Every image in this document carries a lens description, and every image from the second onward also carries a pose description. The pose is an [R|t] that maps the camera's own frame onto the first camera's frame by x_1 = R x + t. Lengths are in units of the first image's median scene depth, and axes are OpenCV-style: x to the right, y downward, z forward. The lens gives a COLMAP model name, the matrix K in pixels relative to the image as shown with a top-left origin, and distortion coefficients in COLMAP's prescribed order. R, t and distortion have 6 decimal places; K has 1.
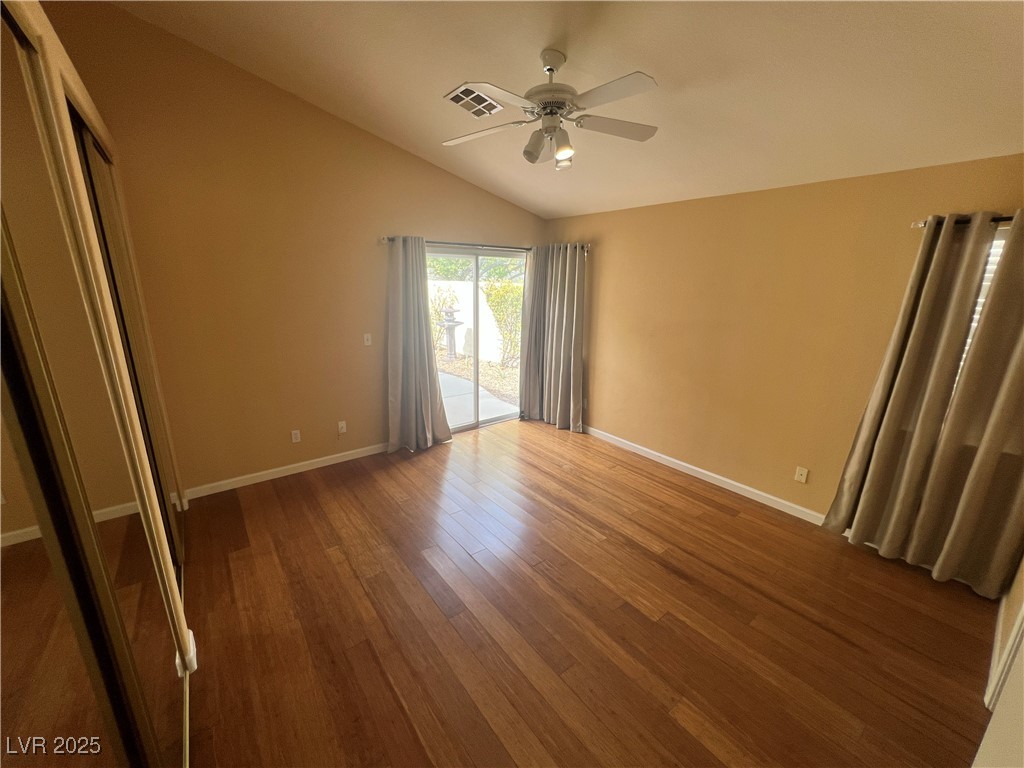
lens RADIAL K [[408.3, 0, 513.2], [0, 408.3, 386.1], [0, 0, 1]] dist [0.000357, 0.000014]
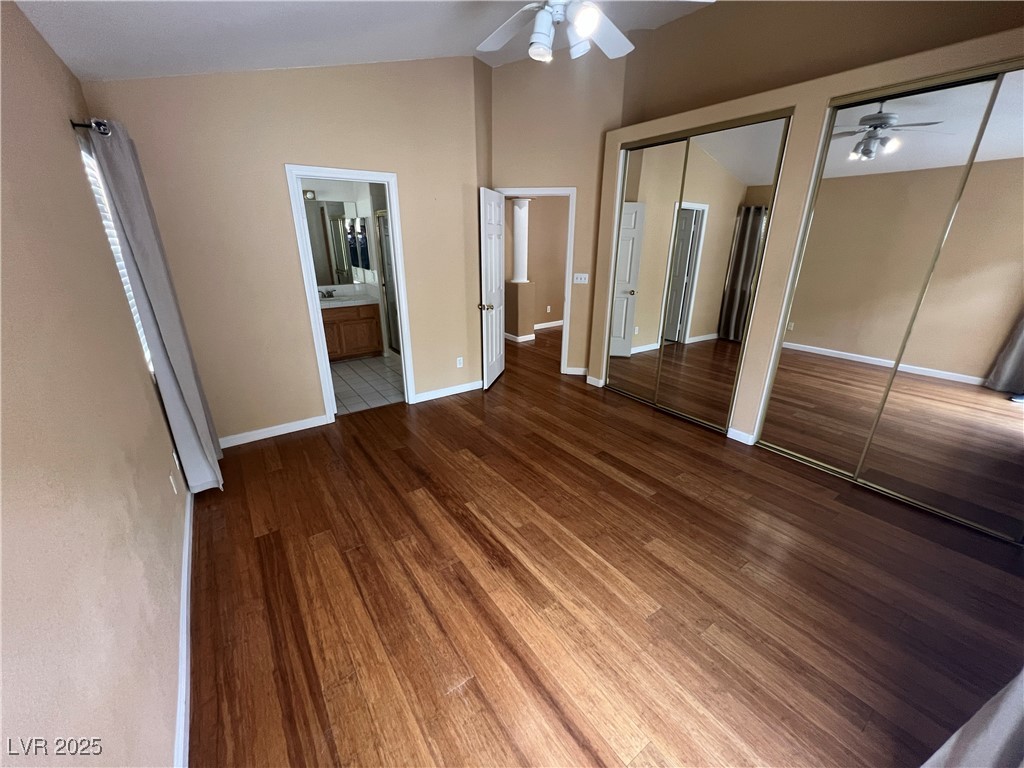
lens RADIAL K [[412.3, 0, 512.1], [0, 412.3, 384.9], [0, 0, 1]] dist [0.000718, -0.000081]
pose [[-0.998912, -0.032408, 0.033527, 0.099855], [-0.007245, 0.818139, 0.574975, -0.373047], [-0.046064, 0.574107, -0.817483, 1.575875]]
